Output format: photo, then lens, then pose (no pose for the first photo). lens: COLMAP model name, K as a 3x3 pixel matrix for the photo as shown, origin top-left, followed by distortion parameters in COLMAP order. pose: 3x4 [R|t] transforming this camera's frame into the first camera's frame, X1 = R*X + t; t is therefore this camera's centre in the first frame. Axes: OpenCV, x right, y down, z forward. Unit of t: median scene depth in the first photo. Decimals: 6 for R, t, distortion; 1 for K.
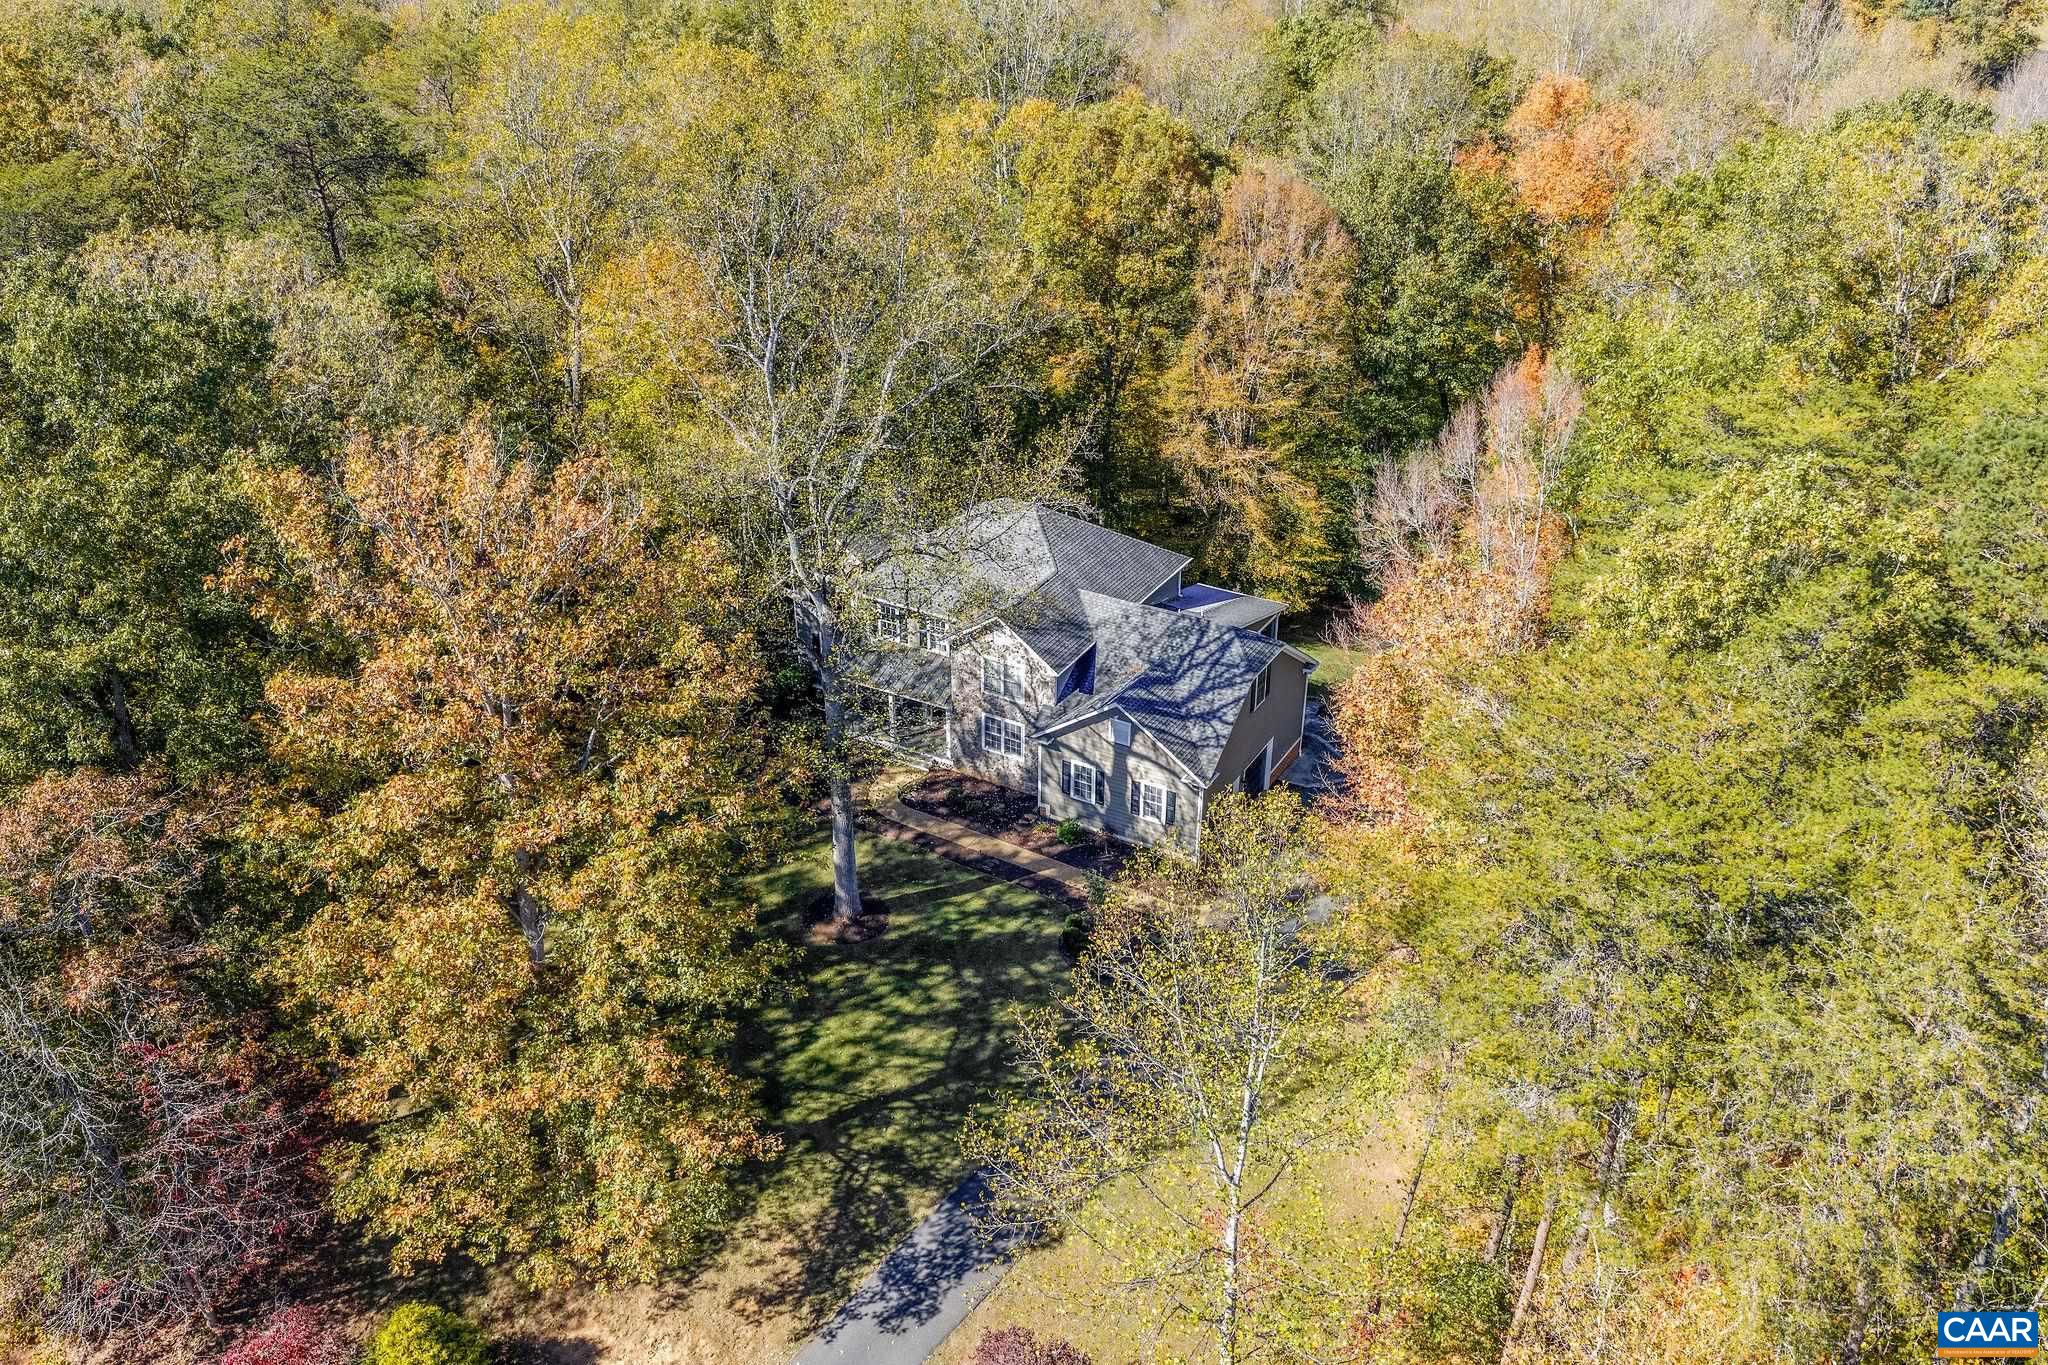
lens RADIAL K [[1722.4, 0, 1165.4], [0, 1722.4, 679.1], [0, 0, 1]] dist [0.032756, -0.015539]
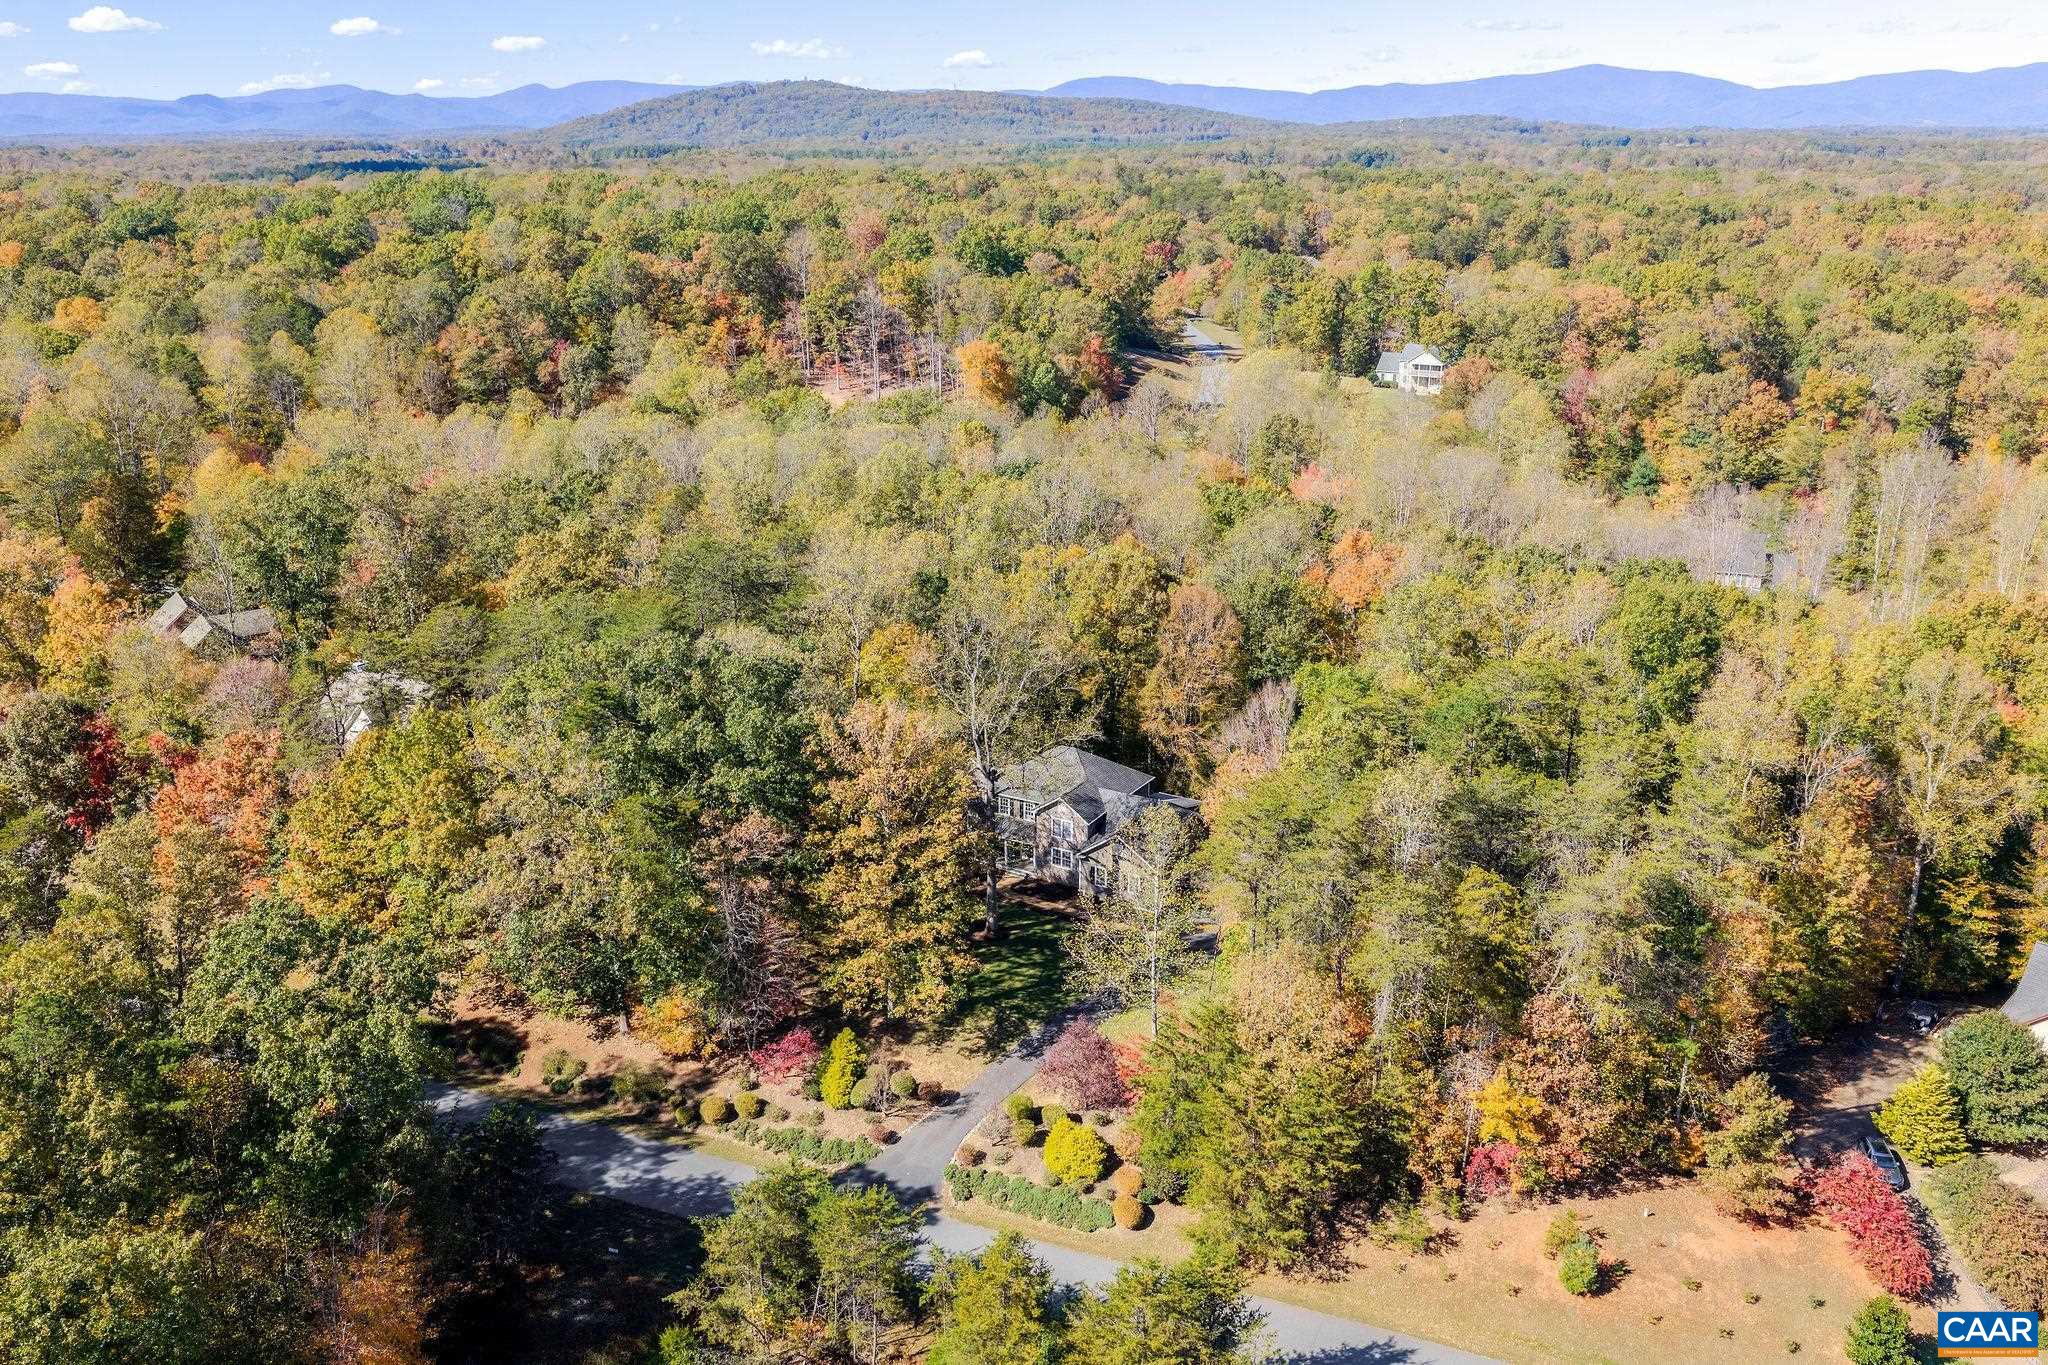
lens RADIAL K [[1722.4, 0, 1022.9], [0, 1722.4, 684.1], [0, 0, 1]] dist [0.032756, -0.015539]
pose [[0.996293, -0.000540, -0.086022, 0.033191], [-0.015545, 0.982388, -0.186207, 0.184348], [0.084607, 0.186854, 0.978738, -0.915484]]
